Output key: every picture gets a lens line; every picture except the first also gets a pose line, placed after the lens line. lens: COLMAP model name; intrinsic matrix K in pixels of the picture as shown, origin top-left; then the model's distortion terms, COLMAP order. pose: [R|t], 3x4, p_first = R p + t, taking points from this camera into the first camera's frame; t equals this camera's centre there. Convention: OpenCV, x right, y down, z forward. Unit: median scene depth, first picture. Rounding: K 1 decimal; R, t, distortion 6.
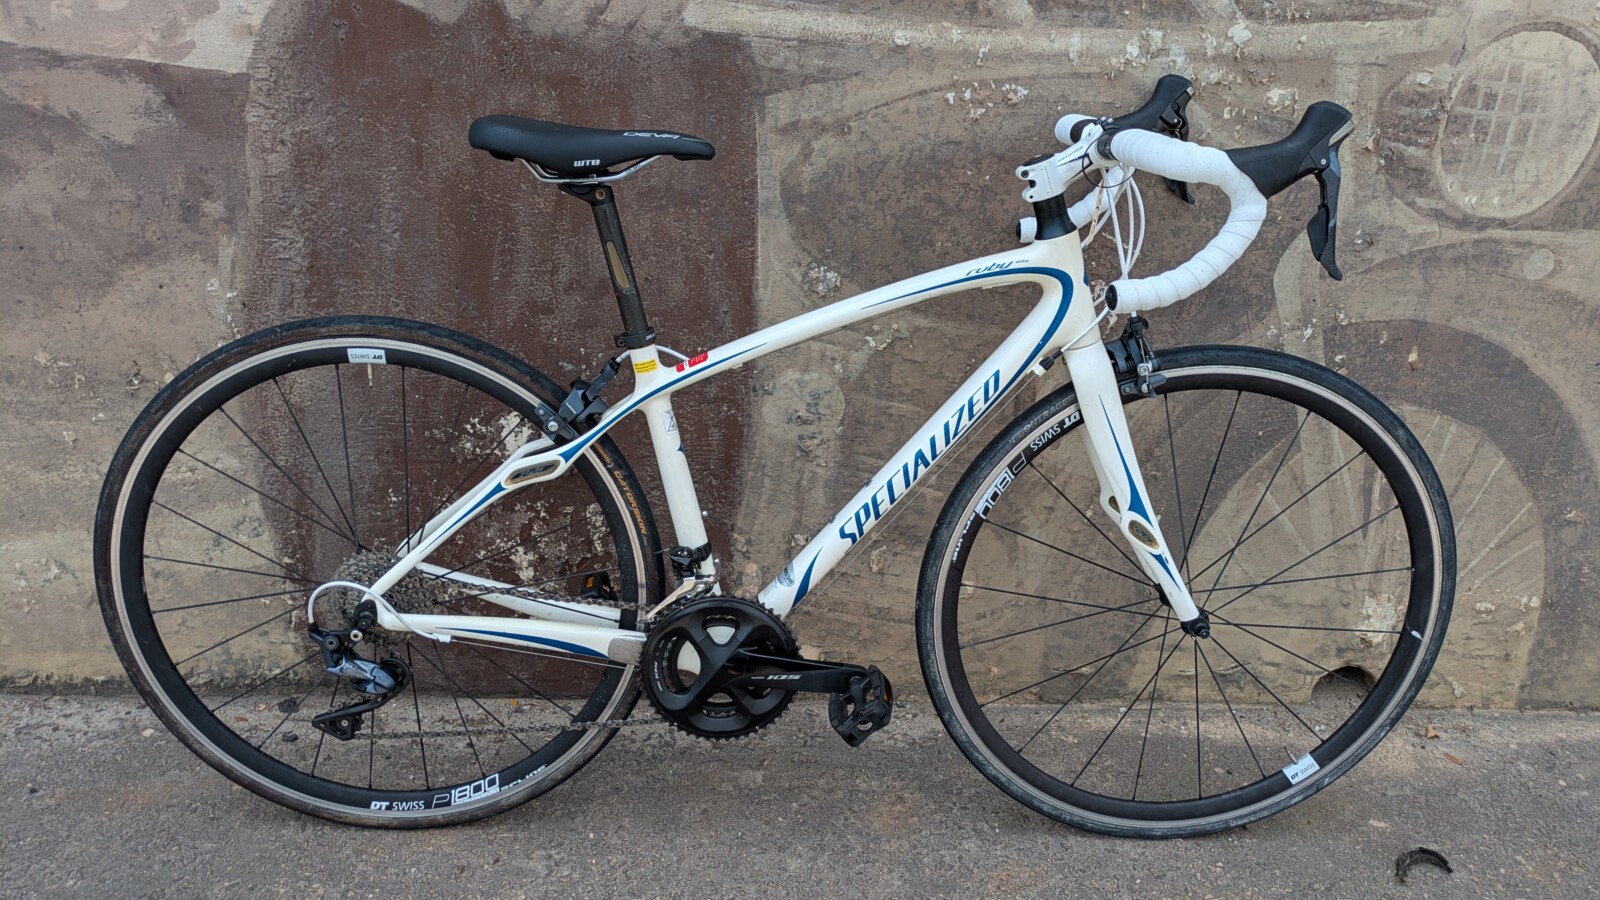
lens RADIAL K [[1191.2, 0, 769.4], [0, 1191.2, 459.2], [0, 0, 1]] dist [0.041766, -0.056220]
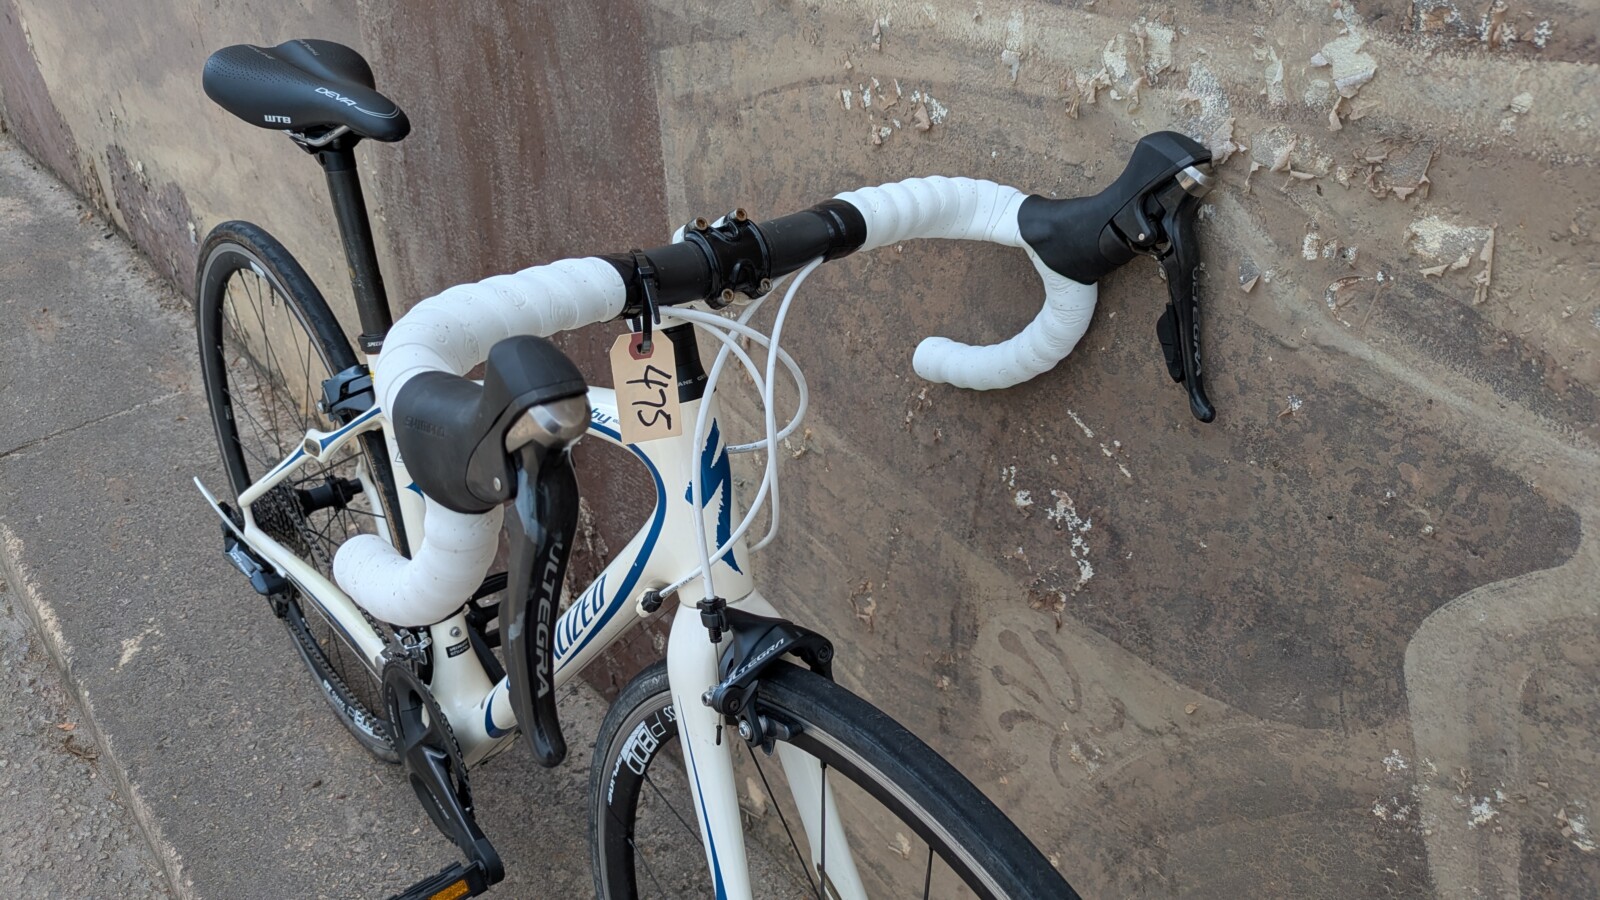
lens RADIAL K [[1191.2, 0, 797.4], [0, 1191.2, 440.7], [0, 0, 1]] dist [0.041766, -0.056220]
pose [[0.624427, 0.364720, -0.690703, 0.571728], [-0.267013, 0.930687, 0.250050, -0.278234], [0.734026, 0.028289, 0.678531, 0.583905]]
